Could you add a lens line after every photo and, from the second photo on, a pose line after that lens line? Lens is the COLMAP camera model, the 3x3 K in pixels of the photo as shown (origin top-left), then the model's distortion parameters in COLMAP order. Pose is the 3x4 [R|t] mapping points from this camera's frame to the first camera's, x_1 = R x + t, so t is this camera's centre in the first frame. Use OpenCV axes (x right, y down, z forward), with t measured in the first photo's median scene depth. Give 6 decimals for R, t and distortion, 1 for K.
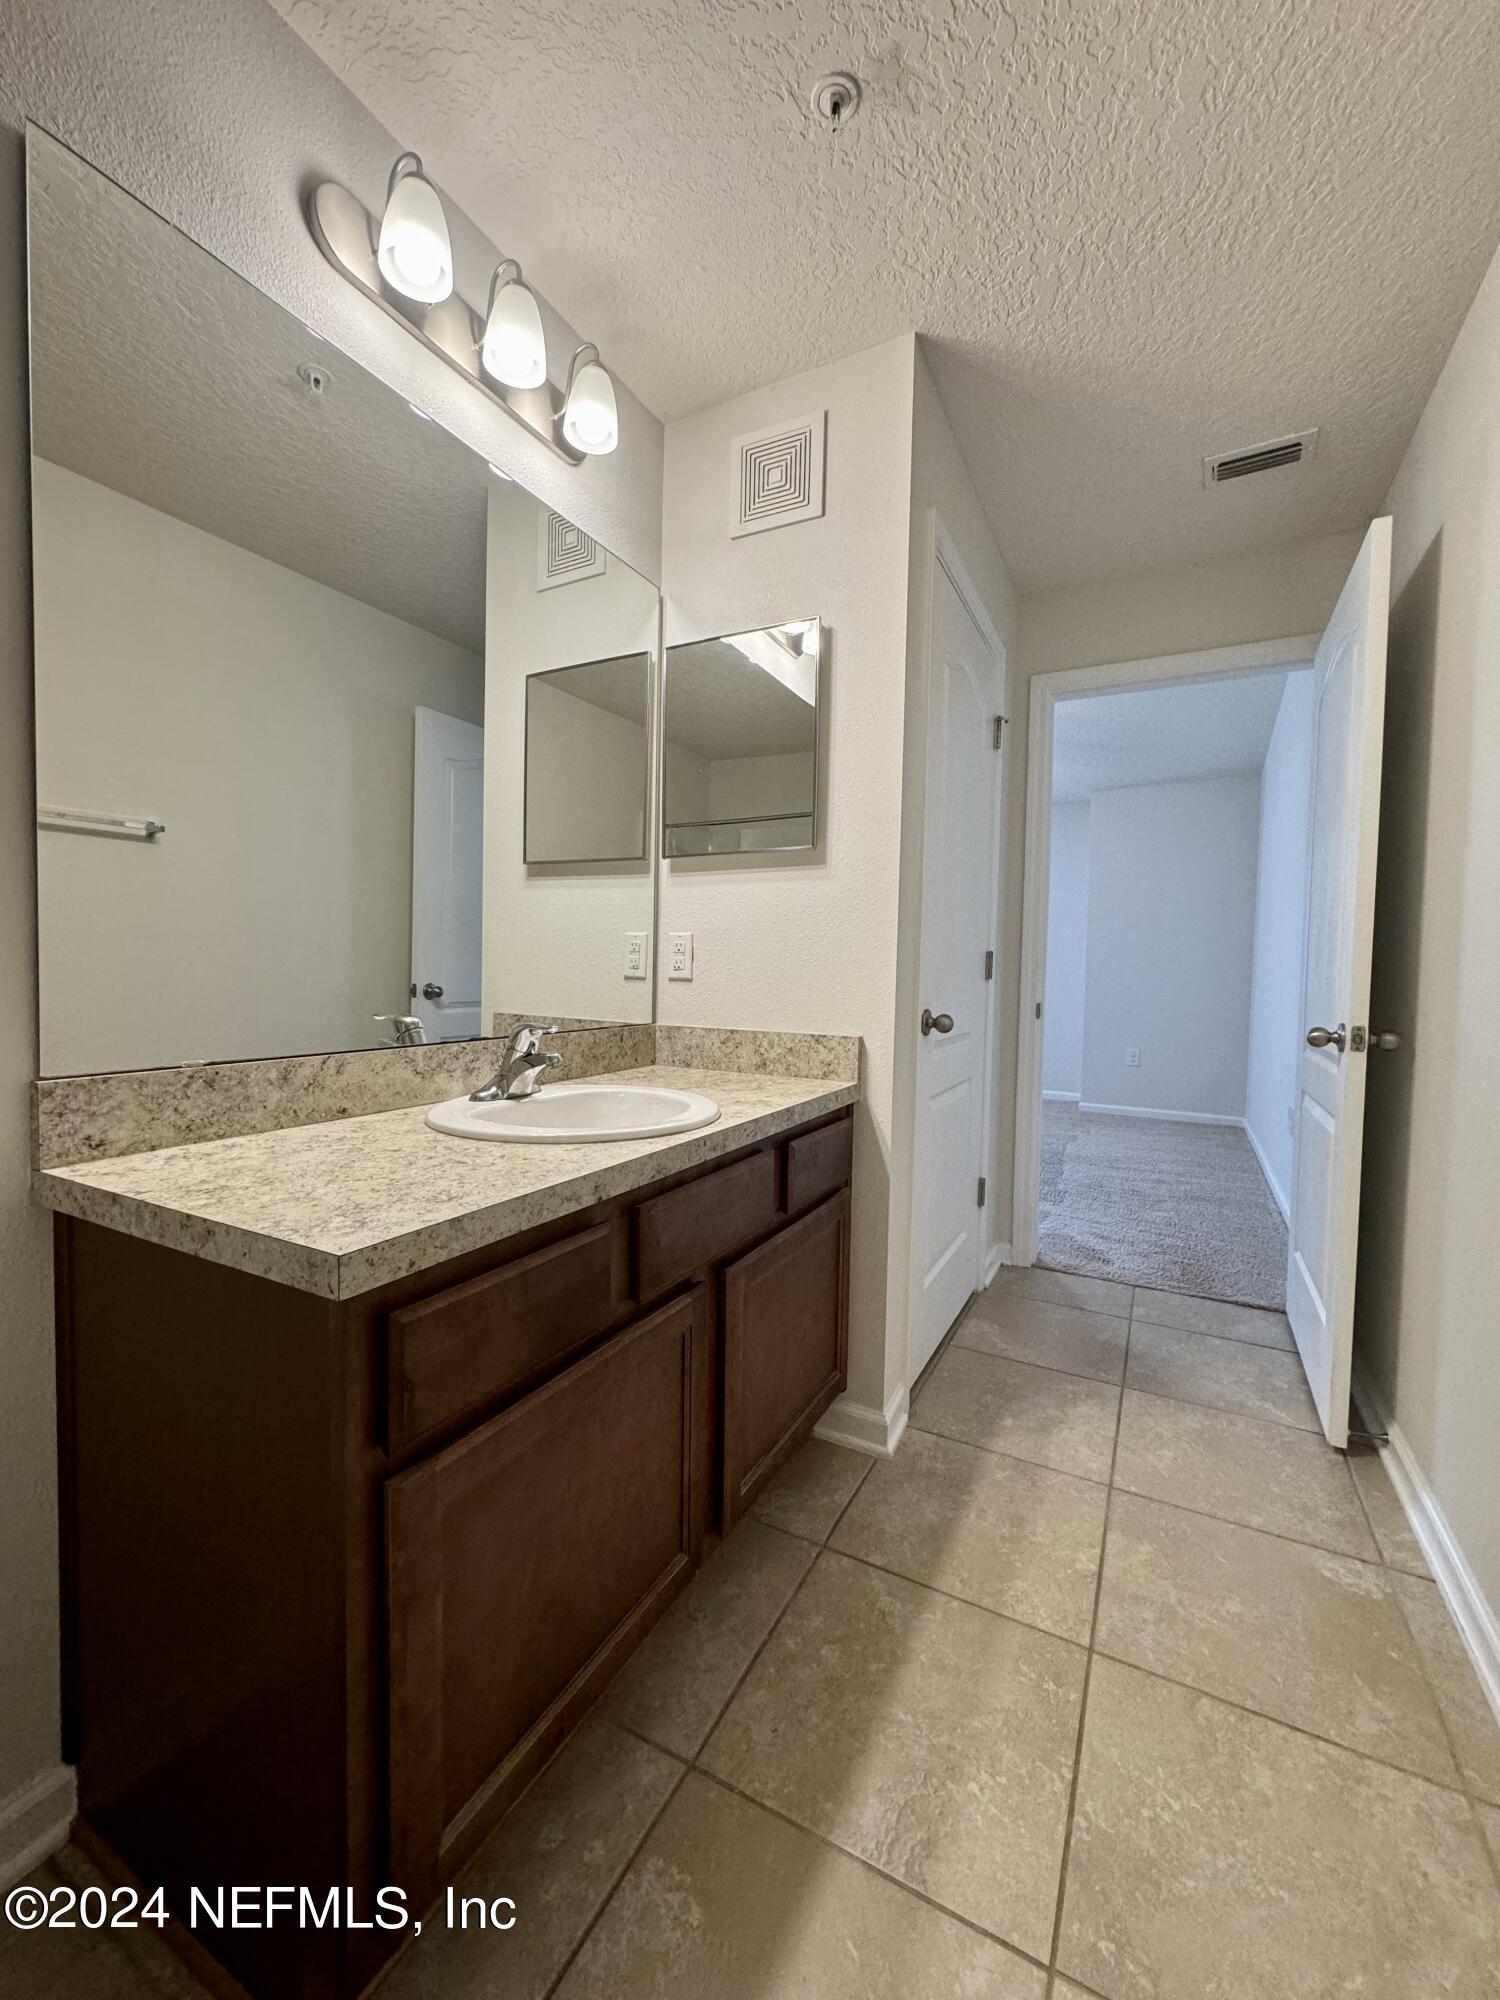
lens RADIAL K [[798.9, 0, 758.3], [0, 798.9, 998.3], [0, 0, 1]] dist [0.000240, 0.000676]
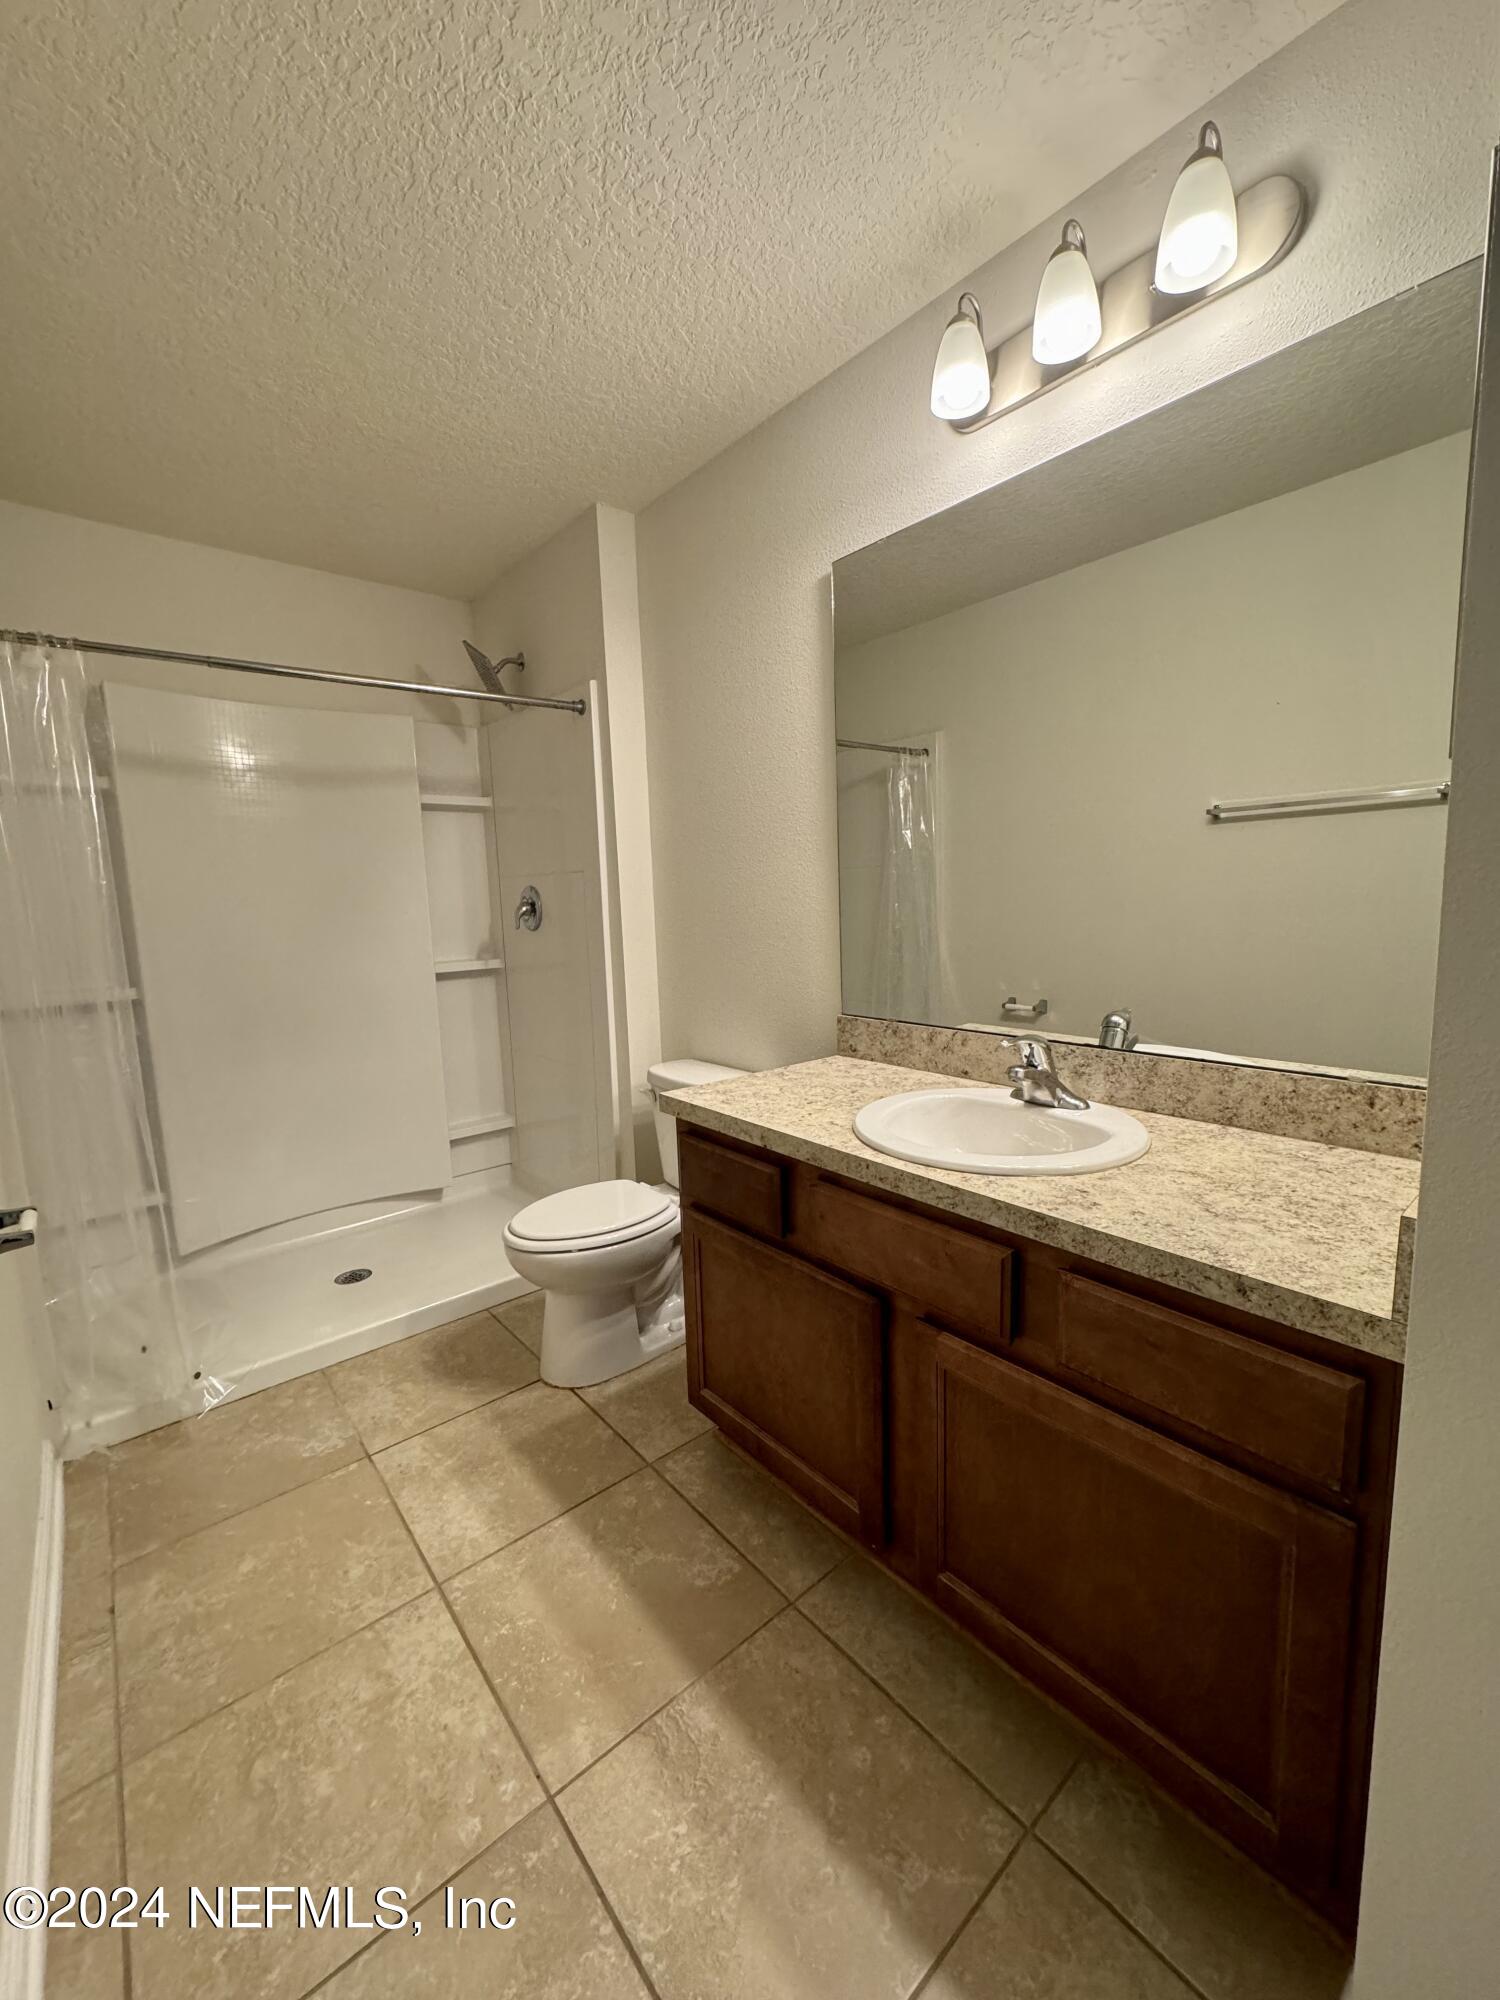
lens RADIAL K [[798.9, 0, 745.3], [0, 798.9, 1004.4], [0, 0, 1]] dist [0.000240, 0.000676]
pose [[-0.389298, 0.120704, -0.913169, 0.932587], [-0.007415, 0.990934, 0.134144, -0.168809], [0.921082, 0.058993, -0.384874, 1.259134]]
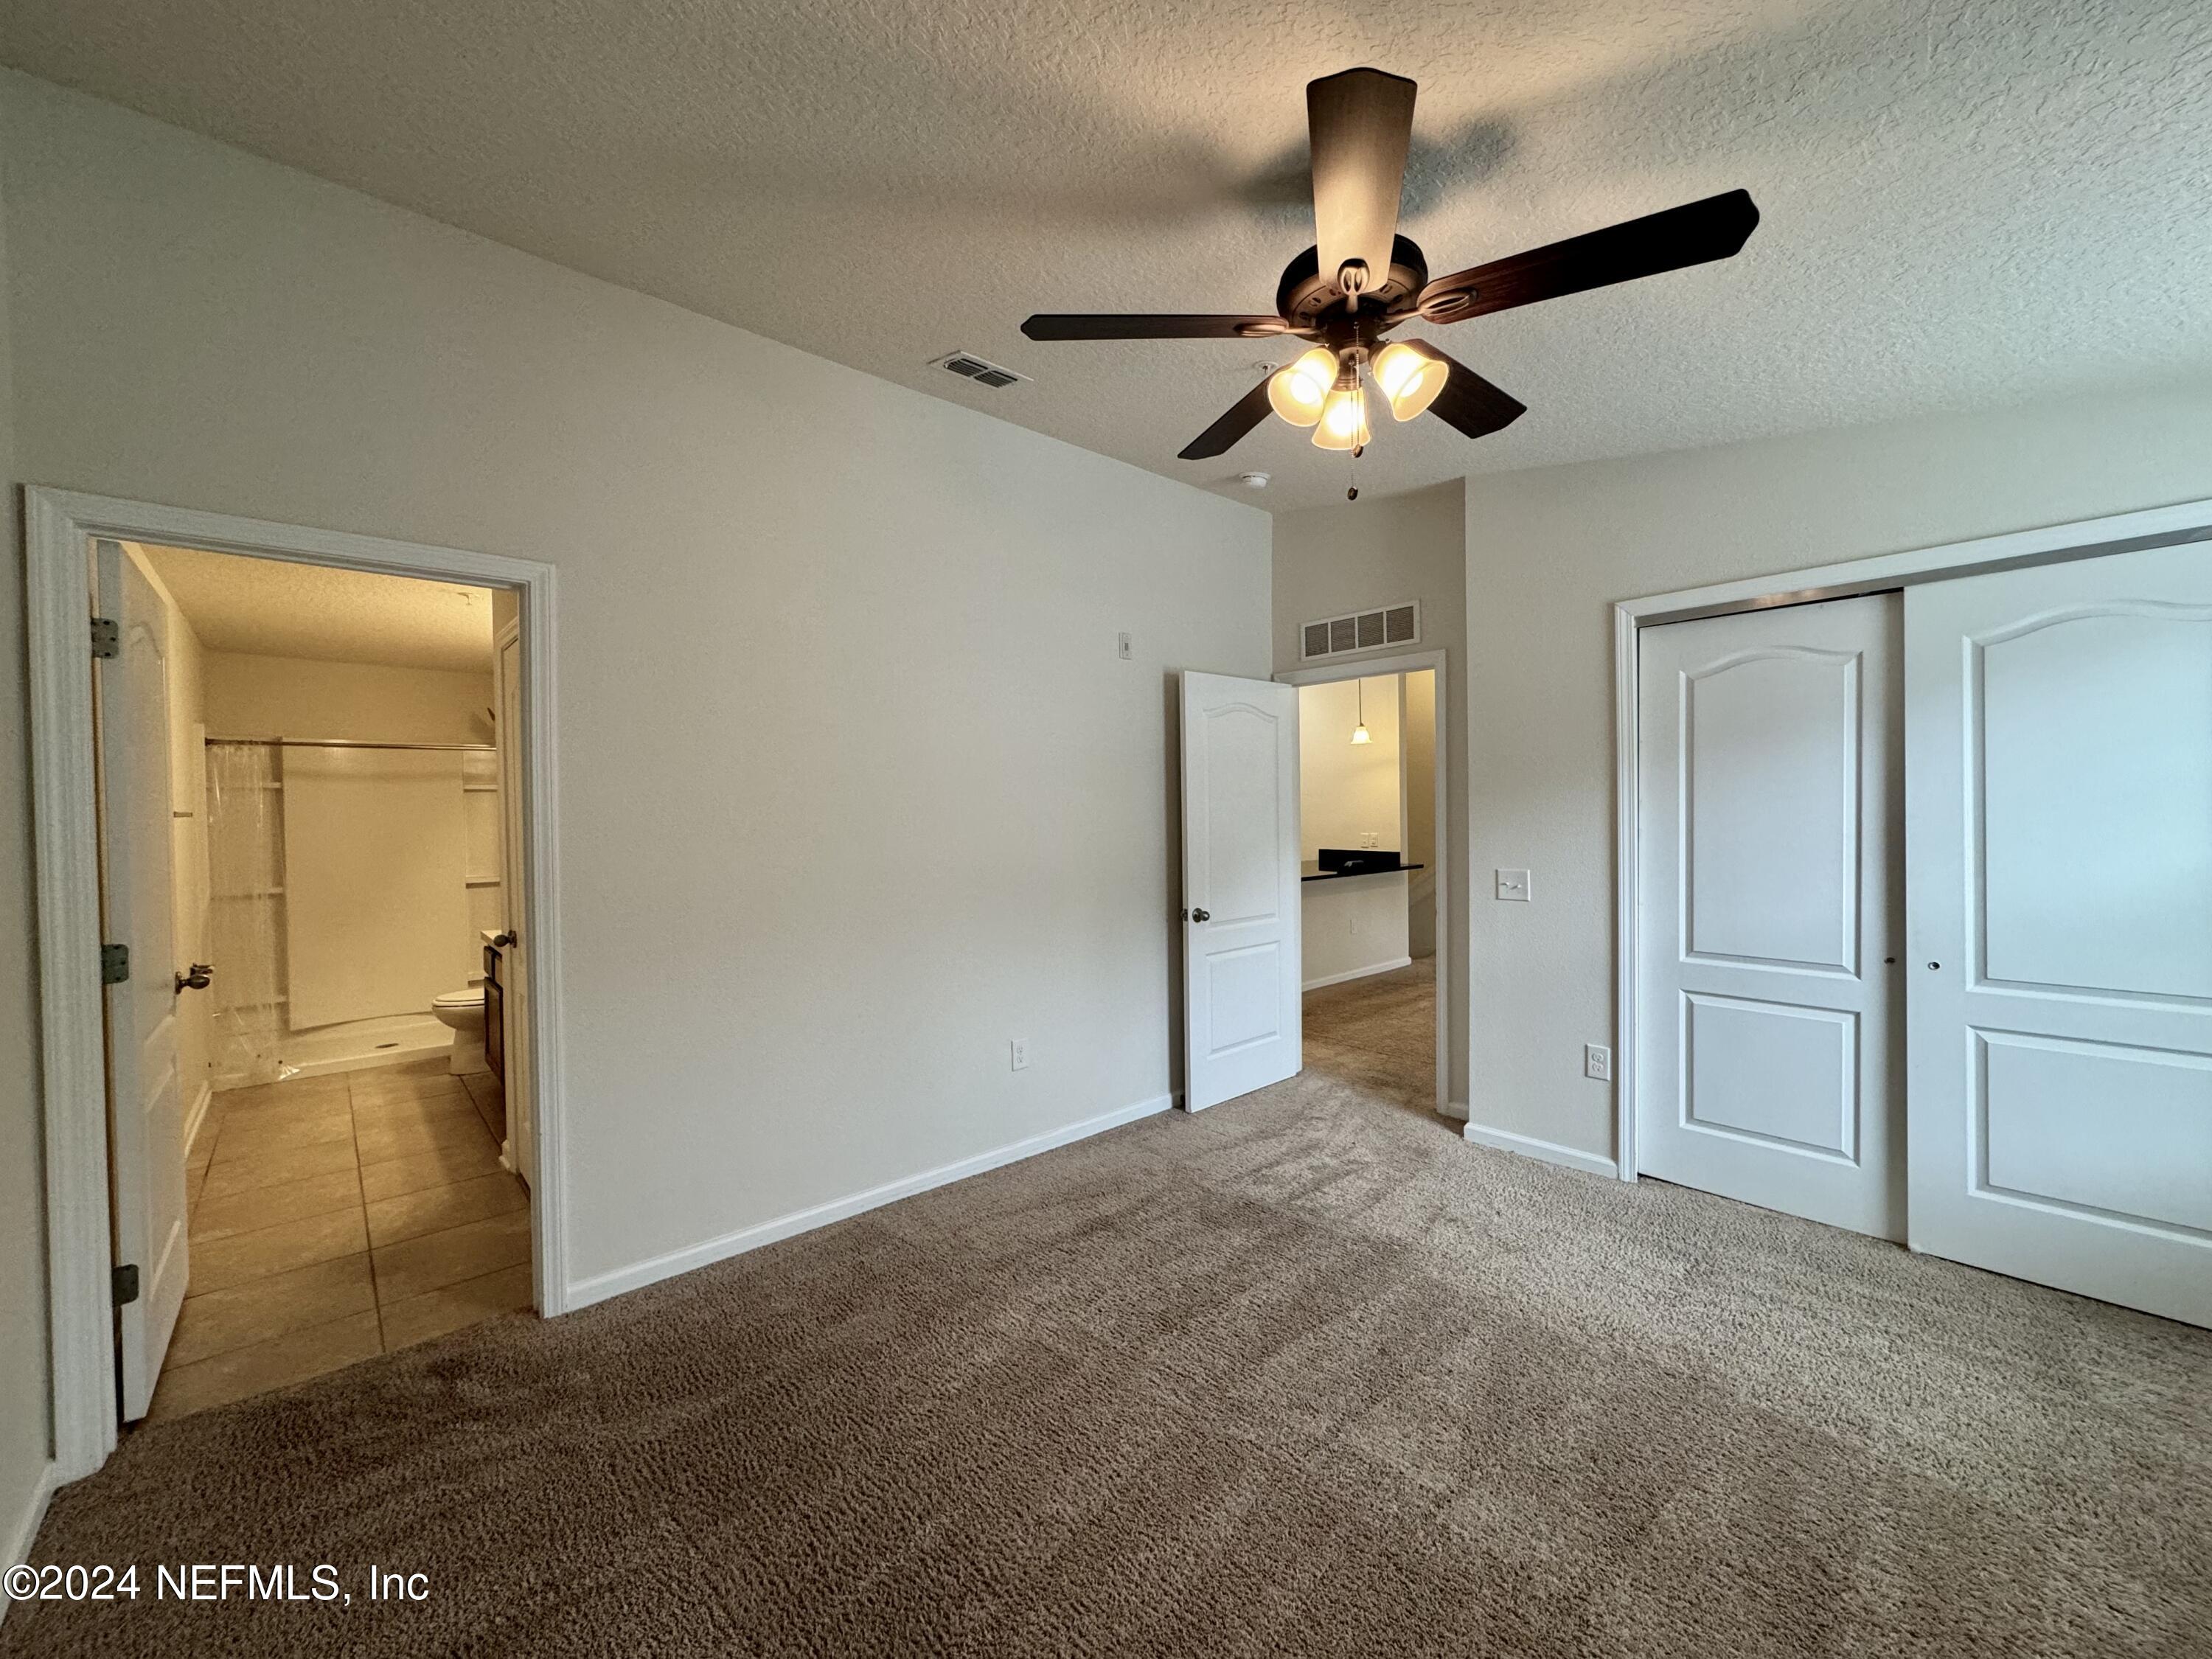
lens RADIAL K [[883.6, 0, 1099.0], [0, 883.6, 819.8], [0, 0, 1]] dist [0.000240, 0.000676]
pose [[-0.359609, 0.007166, -0.933076, 2.390100], [-0.016956, 0.999755, 0.014213, -0.415467], [0.932949, 0.020933, -0.359399, 4.571573]]
